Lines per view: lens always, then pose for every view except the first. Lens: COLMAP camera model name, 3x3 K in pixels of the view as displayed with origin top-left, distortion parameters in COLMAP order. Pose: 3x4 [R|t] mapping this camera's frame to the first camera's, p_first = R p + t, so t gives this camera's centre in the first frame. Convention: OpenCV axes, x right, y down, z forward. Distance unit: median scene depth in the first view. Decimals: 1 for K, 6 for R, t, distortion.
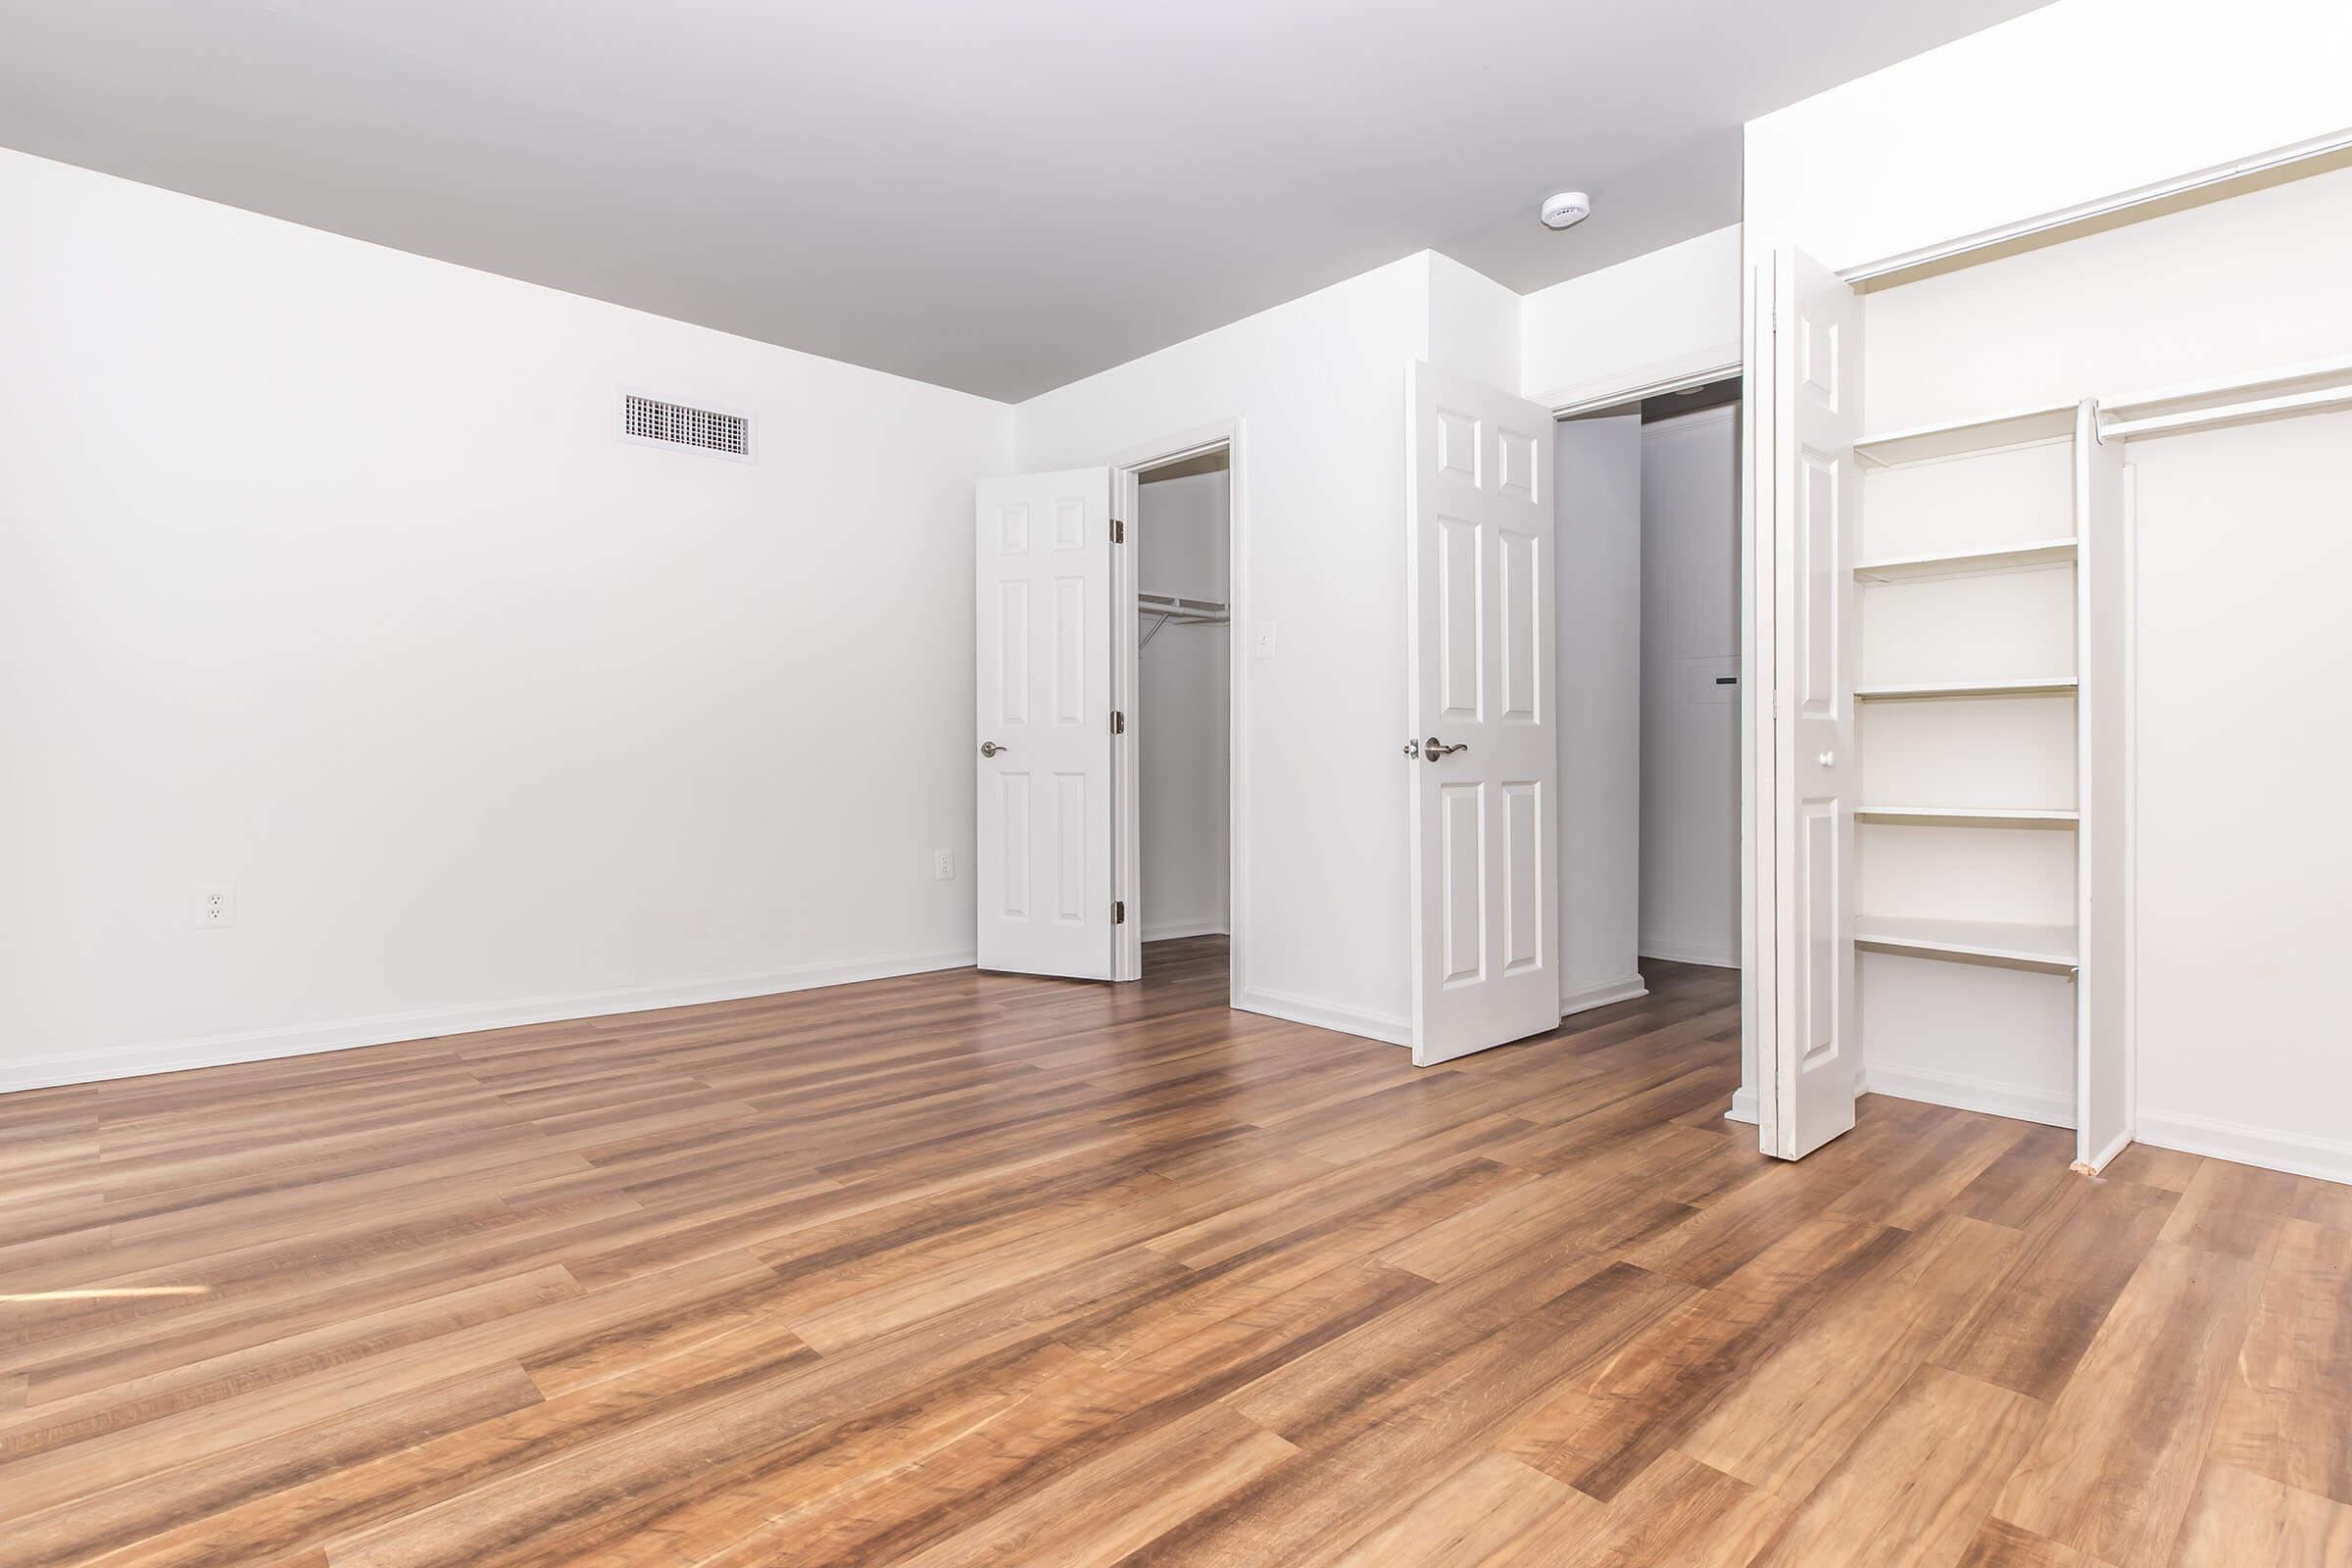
lens RADIAL K [[1109.5, 0, 1172.3], [0, 1109.5, 769.6], [0, 0, 1]] dist [0.009050, -0.001266]
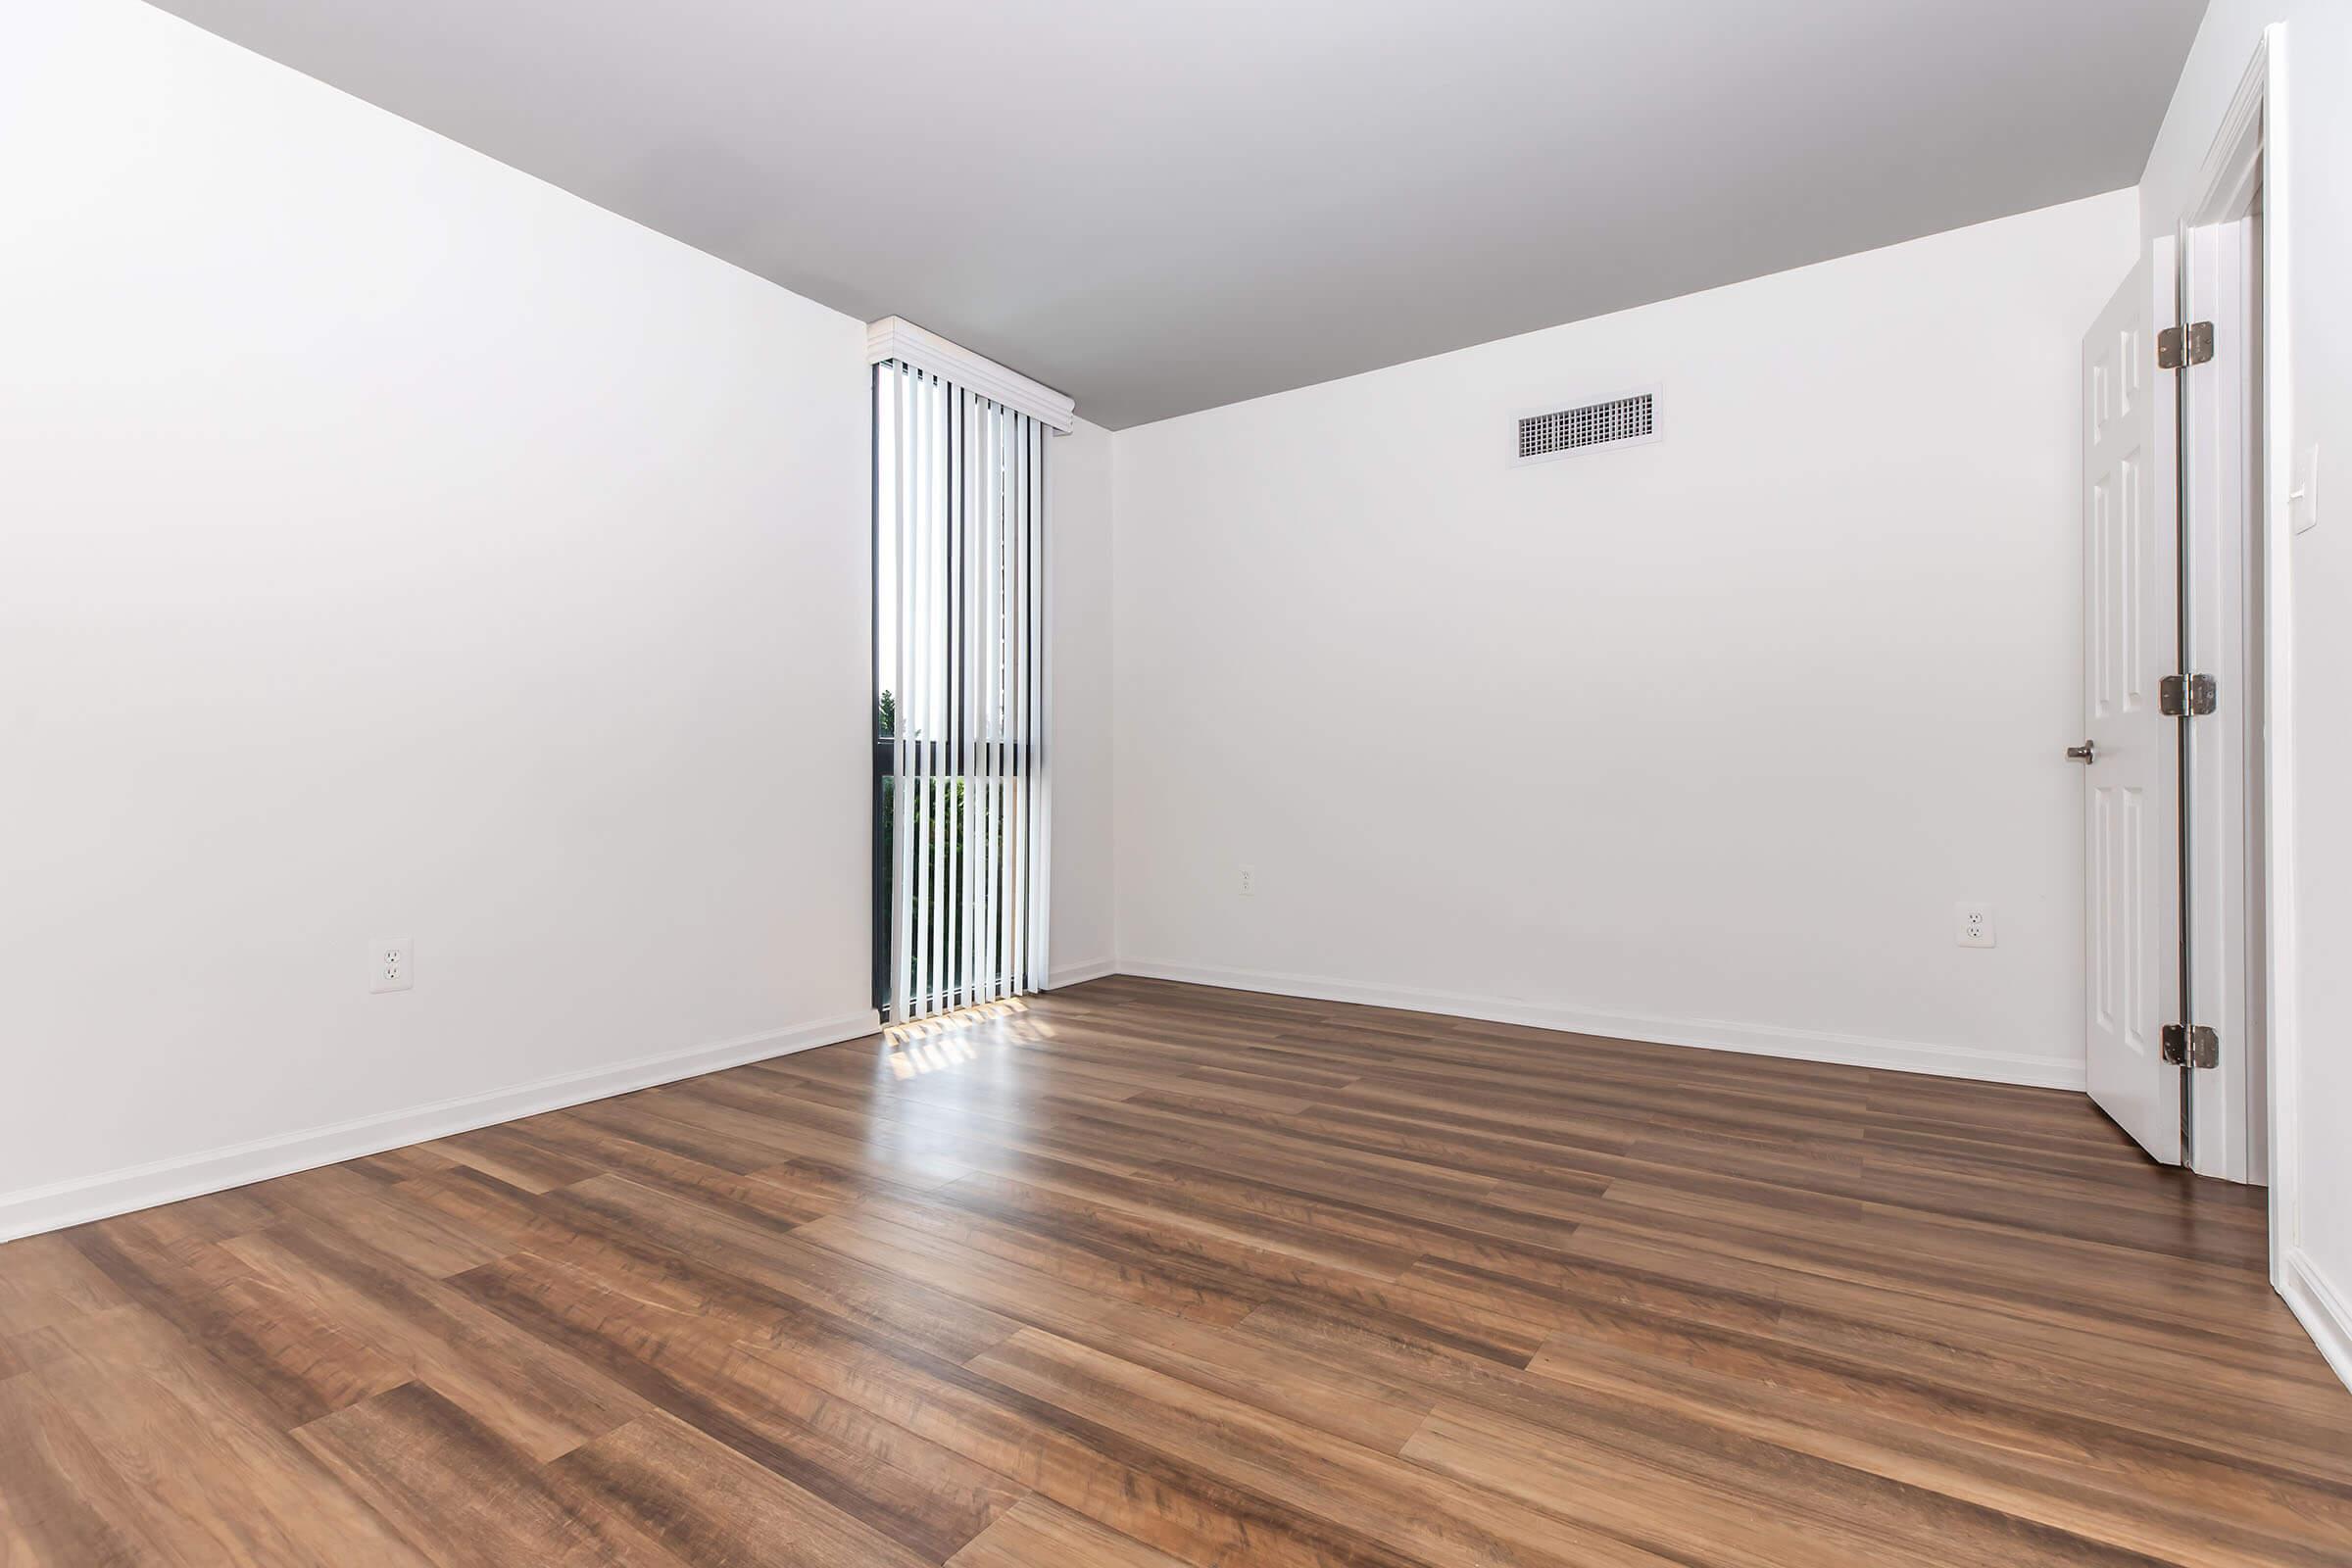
lens RADIAL K [[1109.5, 0, 1183.5], [0, 1109.5, 773.8], [0, 0, 1]] dist [0.009050, -0.001266]
pose [[0.239340, -0.017378, -0.970780, 0.751391], [-0.001410, 0.999833, -0.018245, 0.014263], [0.970935, 0.005735, 0.239275, 0.811464]]
